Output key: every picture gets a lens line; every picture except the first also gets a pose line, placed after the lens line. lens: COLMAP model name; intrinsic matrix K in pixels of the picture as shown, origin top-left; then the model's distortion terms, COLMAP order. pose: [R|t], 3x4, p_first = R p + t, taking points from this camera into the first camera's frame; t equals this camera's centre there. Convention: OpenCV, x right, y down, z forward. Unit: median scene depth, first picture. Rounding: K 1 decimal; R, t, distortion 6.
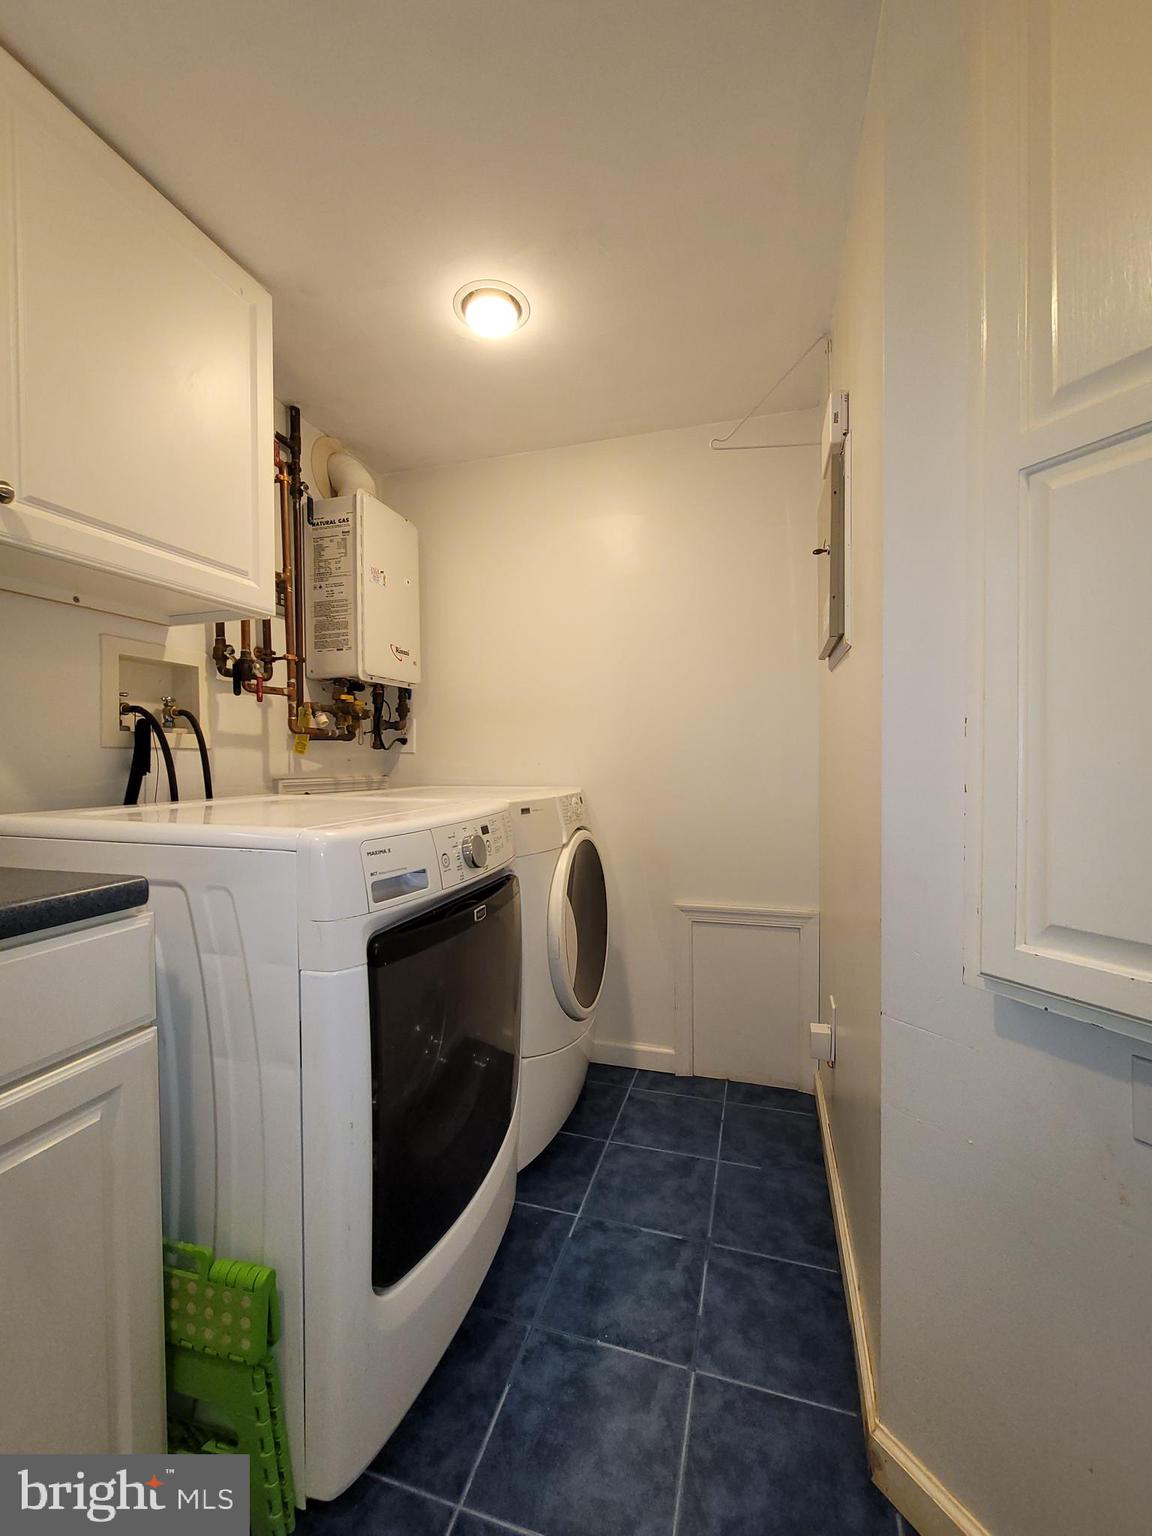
lens RADIAL K [[626.6, 0, 576.3], [0, 626.6, 767.9], [0, 0, 1]] dist [-0.006319, 0.000857]
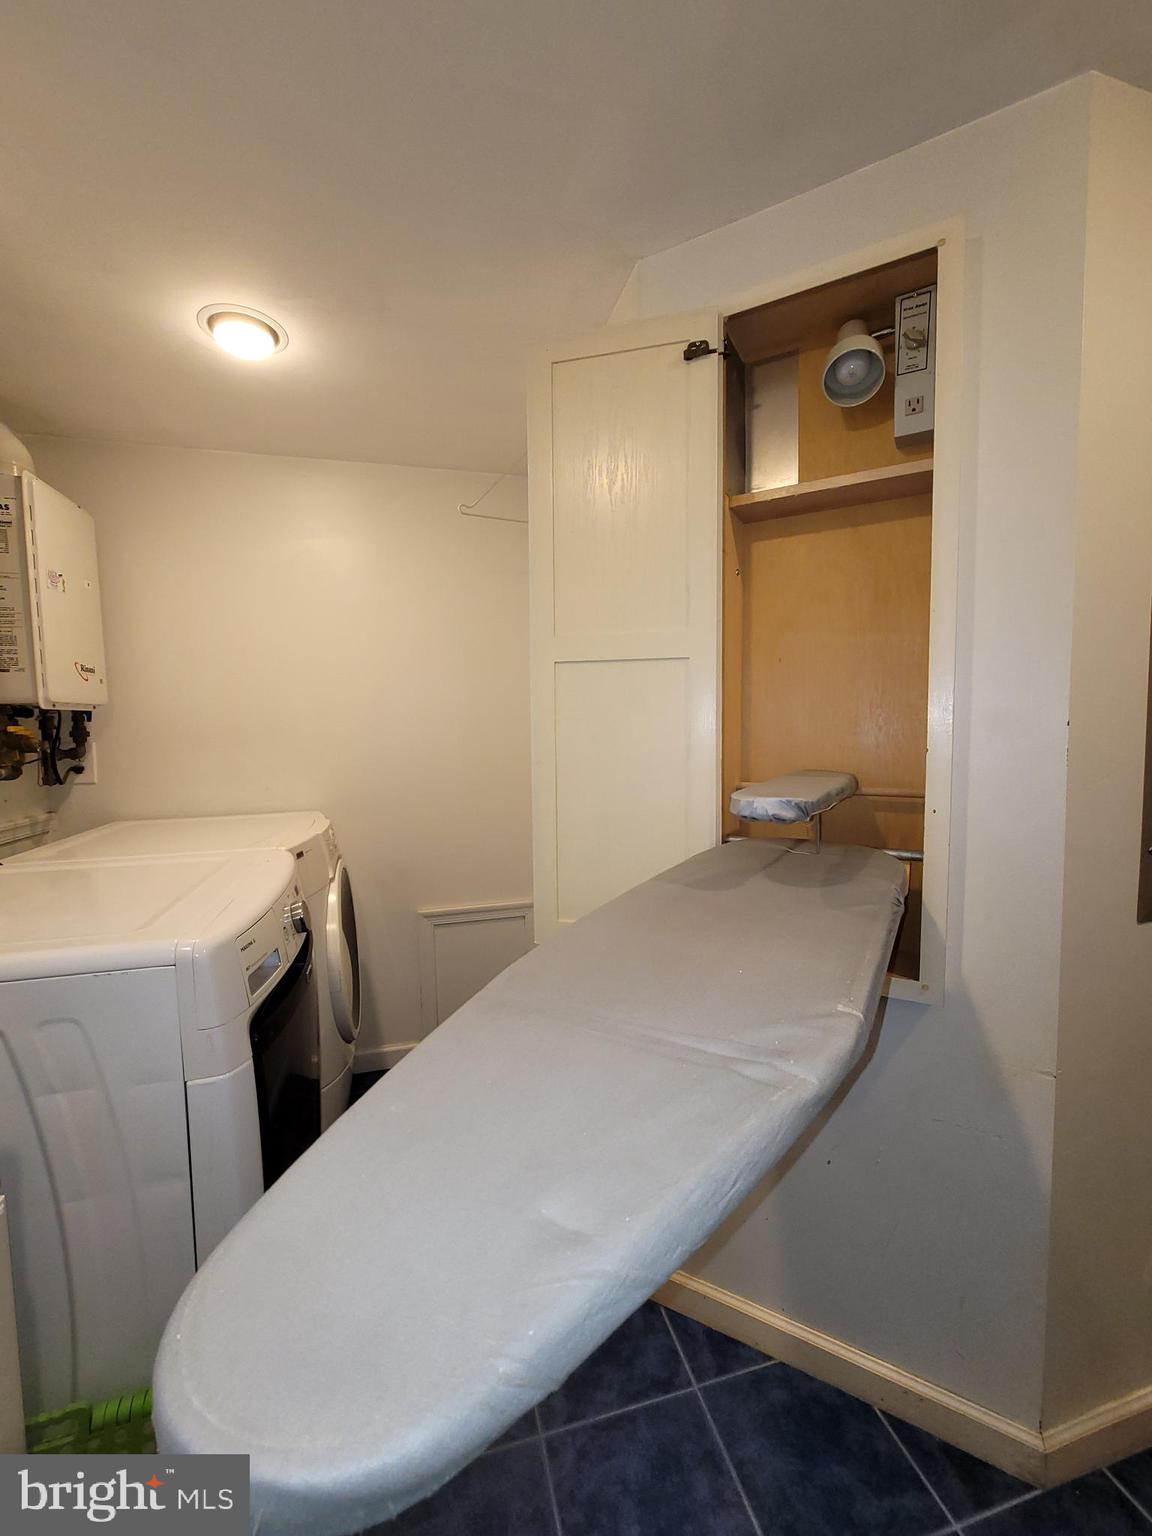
lens RADIAL K [[626.6, 0, 572.4], [0, 626.6, 768.6], [0, 0, 1]] dist [-0.006319, 0.000857]
pose [[0.849127, -0.048795, 0.525929, -0.181568], [0.021251, 0.998074, 0.058289, -0.092766], [-0.527760, -0.038318, 0.848529, -0.059347]]
